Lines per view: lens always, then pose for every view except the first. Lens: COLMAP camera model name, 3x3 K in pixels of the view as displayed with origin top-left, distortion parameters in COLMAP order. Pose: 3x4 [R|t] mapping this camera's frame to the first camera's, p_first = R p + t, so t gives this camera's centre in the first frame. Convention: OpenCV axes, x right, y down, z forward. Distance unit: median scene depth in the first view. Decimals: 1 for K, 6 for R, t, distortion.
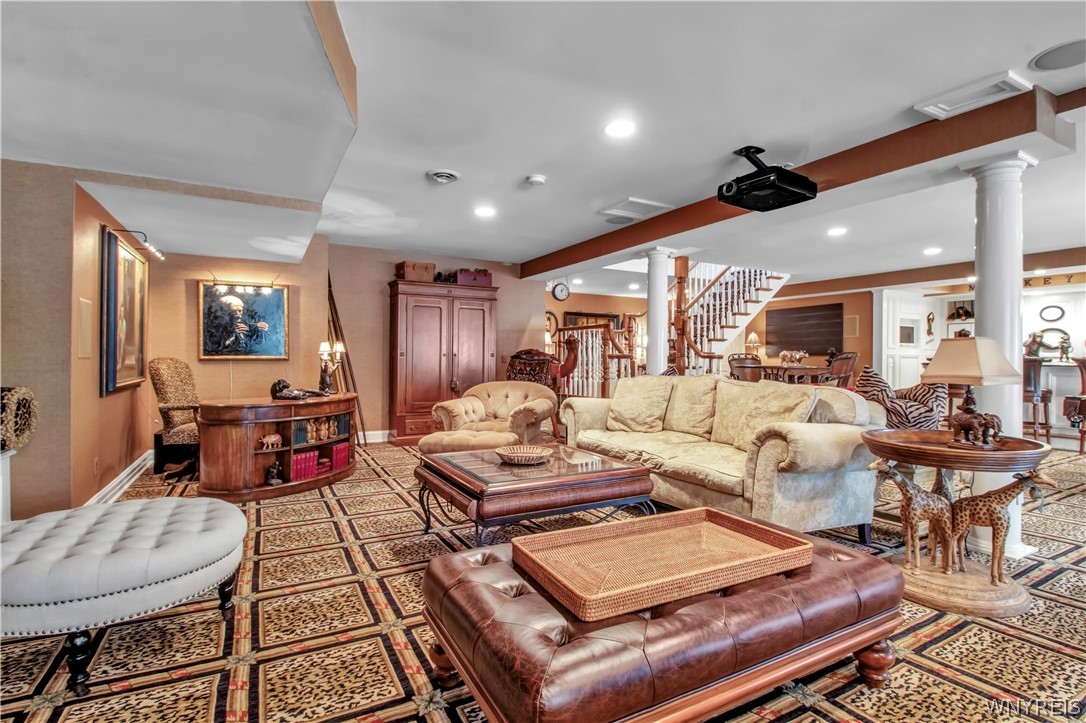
lens RADIAL K [[519.4, 0, 542.7], [0, 519.4, 360.5], [0, 0, 1]] dist [-0.002748, -0.001689]
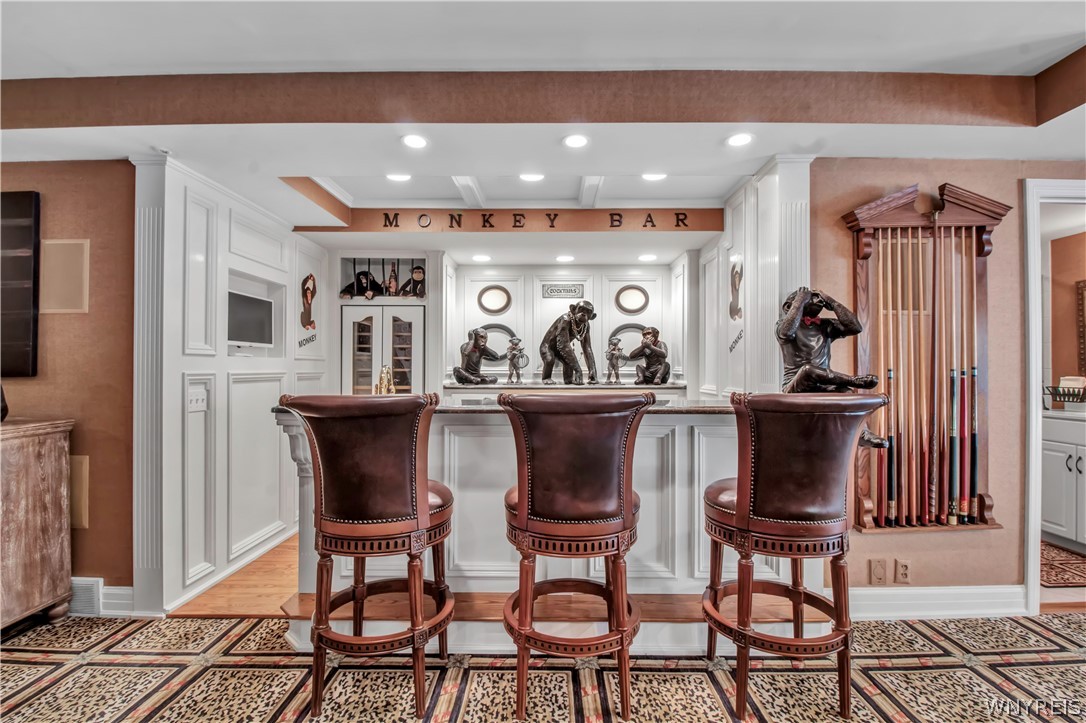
lens RADIAL K [[519.4, 0, 546.7], [0, 519.4, 363.0], [0, 0, 1]] dist [-0.002748, -0.001689]
pose [[0.484169, 0.001639, 0.874973, 0.503505], [-0.000444, 0.999999, -0.001627, -0.018319], [-0.874975, 0.000400, 0.484169, 0.666656]]
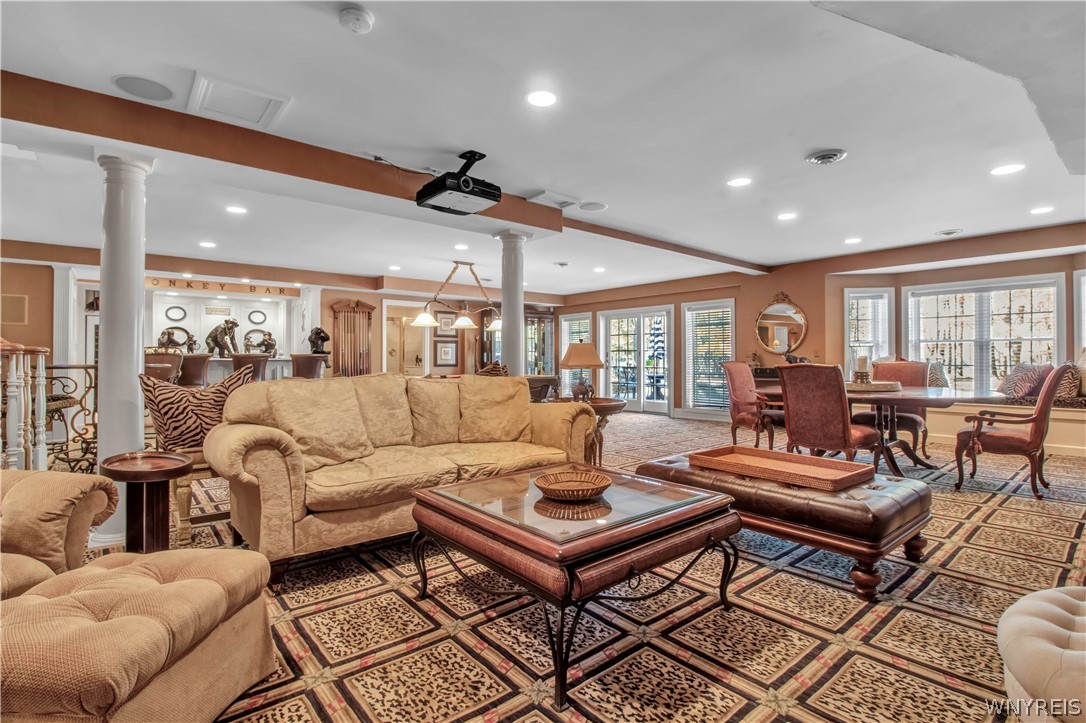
lens RADIAL K [[519.4, 0, 546.7], [0, 519.4, 356.2], [0, 0, 1]] dist [-0.002748, -0.001689]
pose [[-0.197859, -0.001318, 0.980230, -0.282550], [-0.007128, 0.999975, -0.000094, -0.005507], [-0.980205, -0.007006, -0.197863, 0.435785]]
